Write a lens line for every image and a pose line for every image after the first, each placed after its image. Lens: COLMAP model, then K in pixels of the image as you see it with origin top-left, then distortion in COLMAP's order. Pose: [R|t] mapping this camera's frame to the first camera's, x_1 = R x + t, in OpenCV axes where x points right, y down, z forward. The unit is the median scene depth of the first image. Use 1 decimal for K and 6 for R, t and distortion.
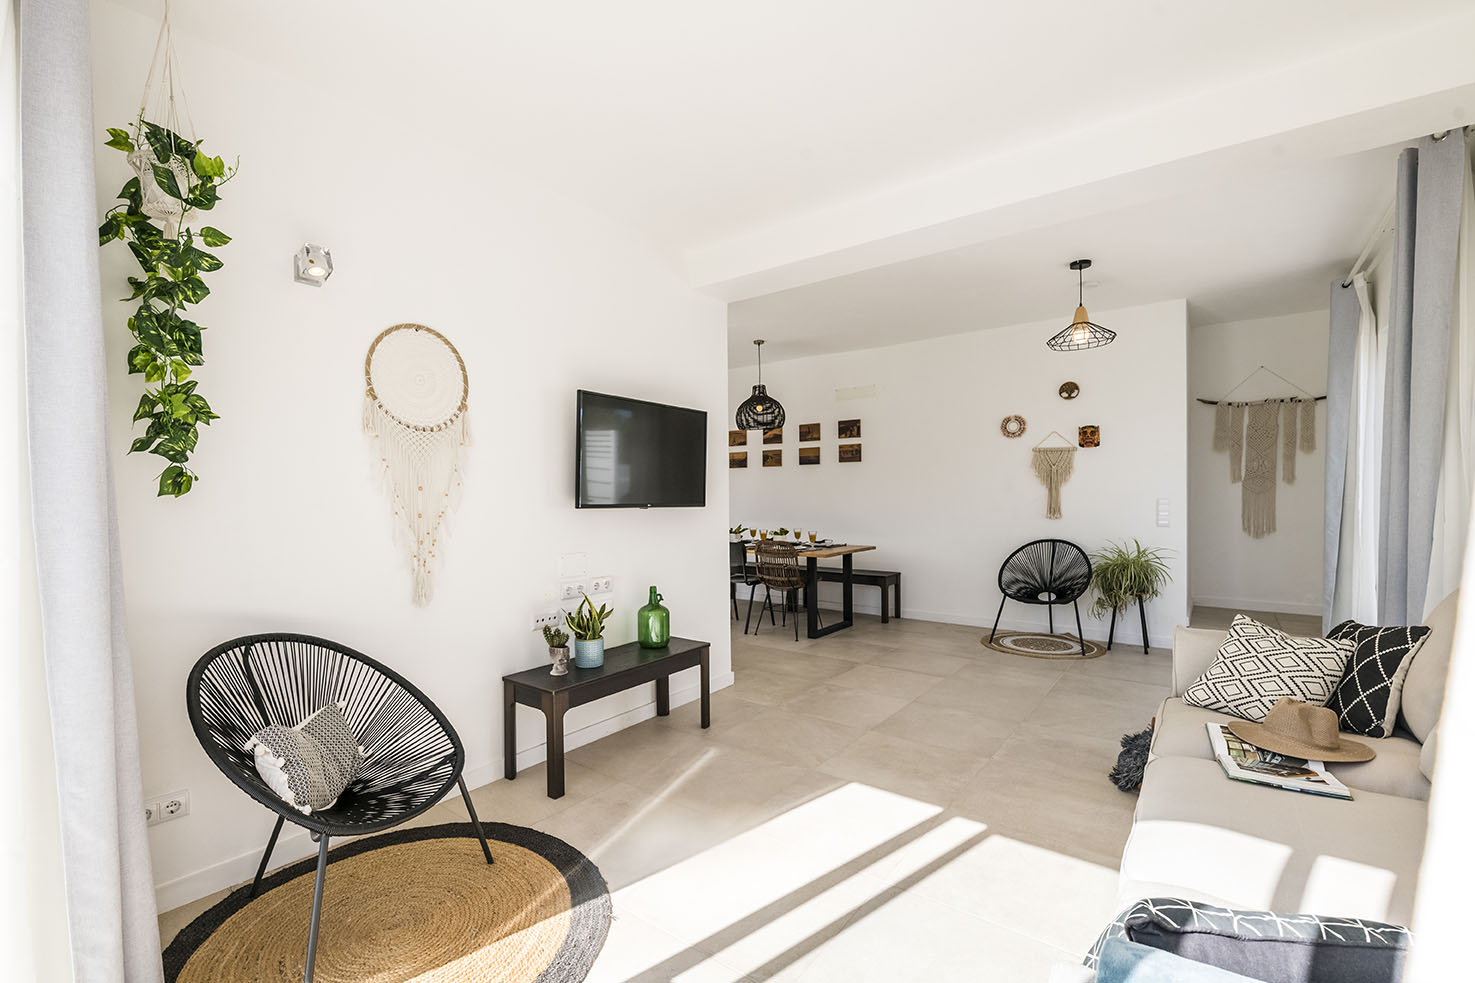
lens RADIAL K [[648.0, 0, 714.3], [0, 648.0, 504.4], [0, 0, 1]] dist [0.006207, -0.009639]
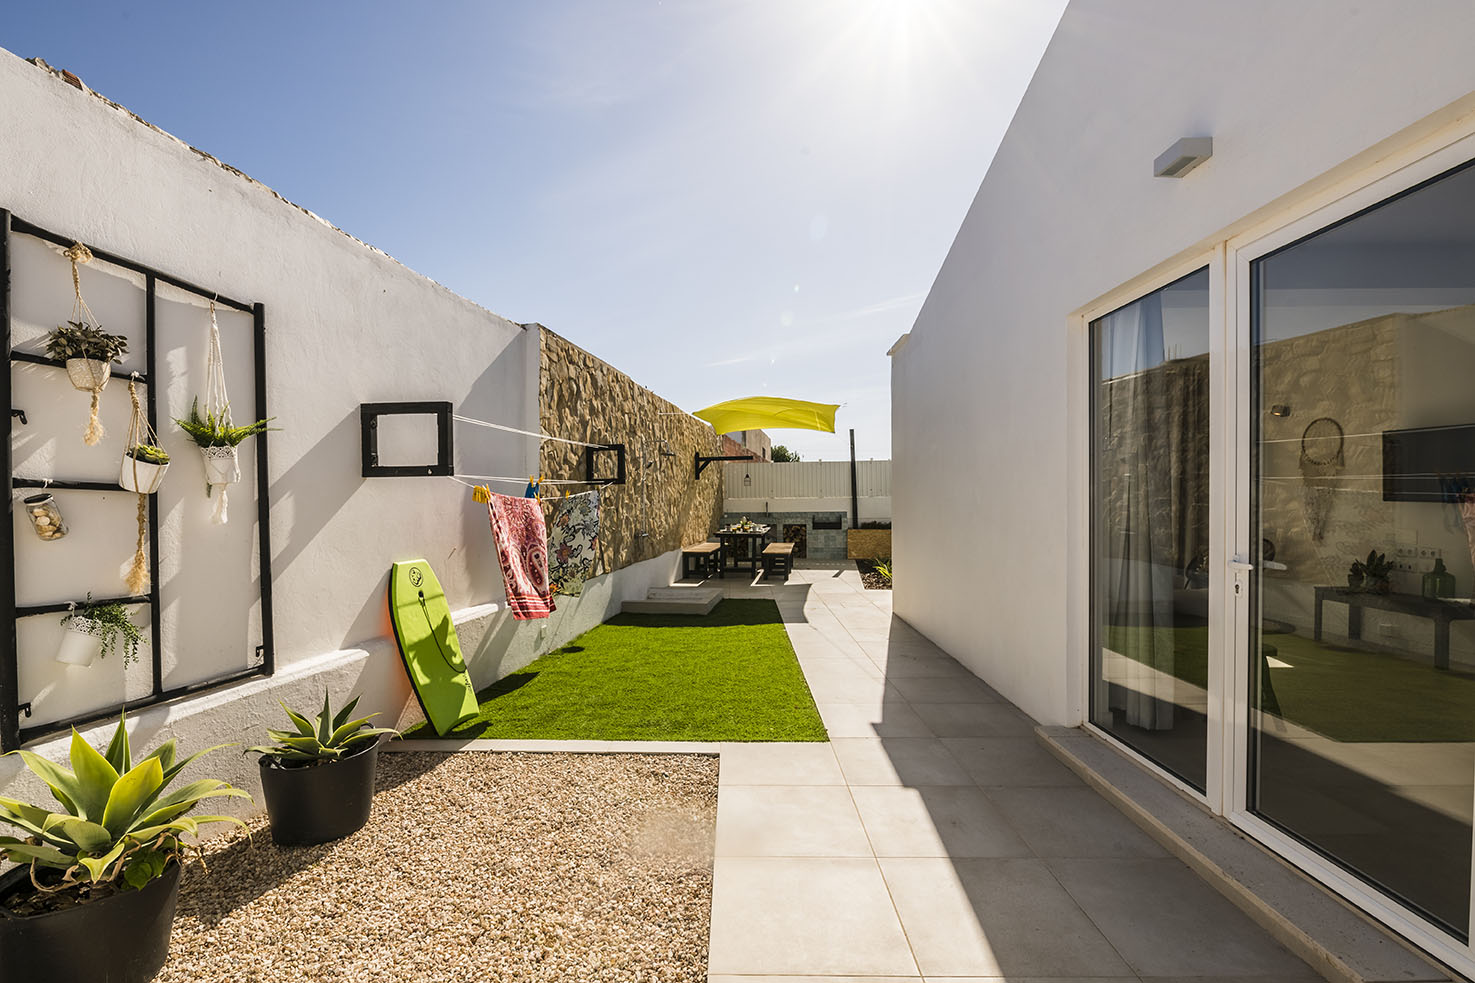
lens RADIAL K [[648.0, 0, 714.3], [0, 648.0, 504.4], [0, 0, 1]] dist [0.006207, -0.009639]
pose [[-0.808721, 0.023594, -0.587718, 1.246581], [0.006363, 0.999488, 0.031369, -0.027438], [0.588157, 0.021629, -0.808457, 0.756435]]
